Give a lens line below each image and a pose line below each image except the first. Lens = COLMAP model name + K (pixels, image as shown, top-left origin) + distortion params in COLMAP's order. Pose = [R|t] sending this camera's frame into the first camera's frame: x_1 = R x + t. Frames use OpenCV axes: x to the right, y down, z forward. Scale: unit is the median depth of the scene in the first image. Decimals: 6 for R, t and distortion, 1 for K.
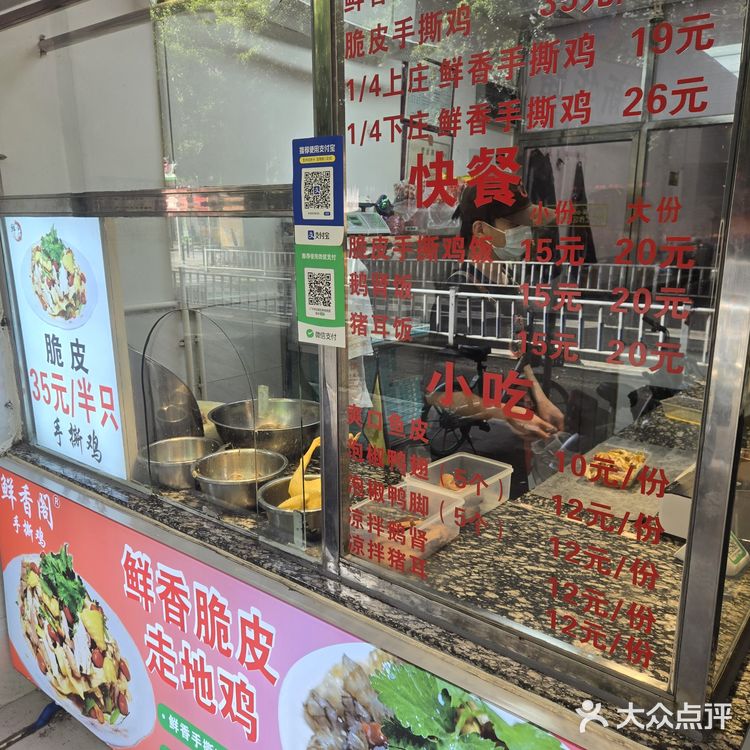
lens RADIAL K [[669.0, 0, 370.0], [0, 669.0, 379.8], [0, 0, 1]] dist [0.083422, -0.071625]
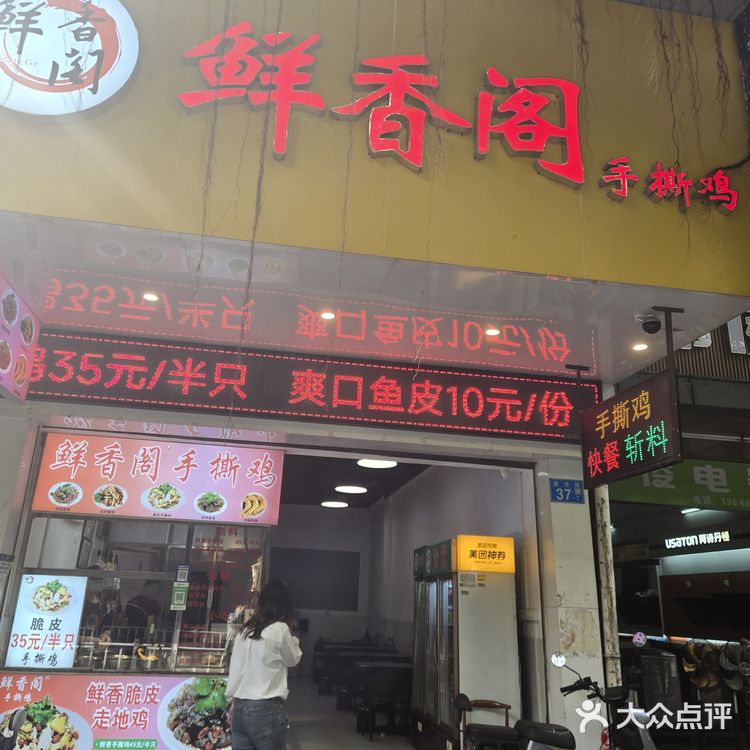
lens RADIAL K [[669.0, 0, 370.0], [0, 669.0, 379.8], [0, 0, 1]] dist [0.083422, -0.071625]
pose [[0.670114, 0.270184, 0.691338, -2.277428], [0.128627, 0.875036, -0.466655, 0.726051], [-0.731028, 0.401637, 0.551621, -2.504351]]
